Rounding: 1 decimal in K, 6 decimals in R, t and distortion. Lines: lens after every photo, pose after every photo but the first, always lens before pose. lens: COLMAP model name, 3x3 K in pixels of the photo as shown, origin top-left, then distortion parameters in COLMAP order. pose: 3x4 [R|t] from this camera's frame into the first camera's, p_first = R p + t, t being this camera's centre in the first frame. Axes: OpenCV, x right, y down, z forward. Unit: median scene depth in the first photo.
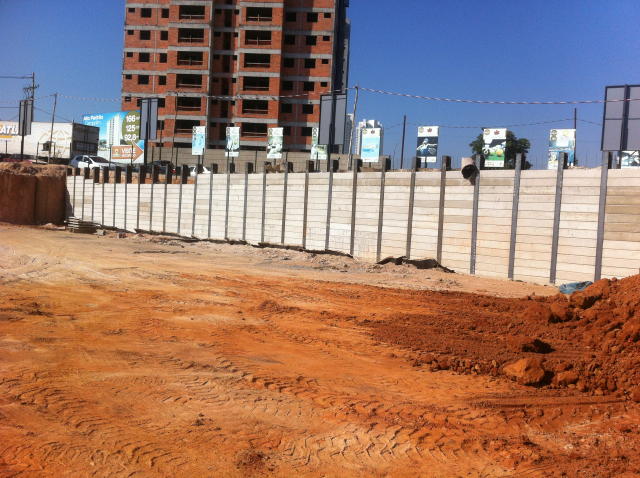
lens RADIAL K [[626.7, 0, 325.6], [0, 626.7, 242.4], [0, 0, 1]] dist [-0.007742, 0.000000]
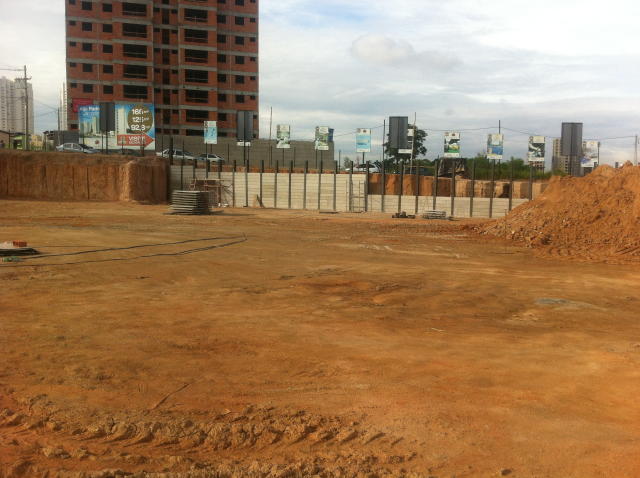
lens RADIAL K [[626.7, 0, 331.8], [0, 626.7, 237.5], [0, 0, 1]] dist [-0.007742, 0.000000]
pose [[0.938043, -0.049167, 0.343012, -0.289155], [0.033489, 0.998112, 0.051486, -0.005614], [-0.344896, -0.036809, 0.937919, -0.190043]]
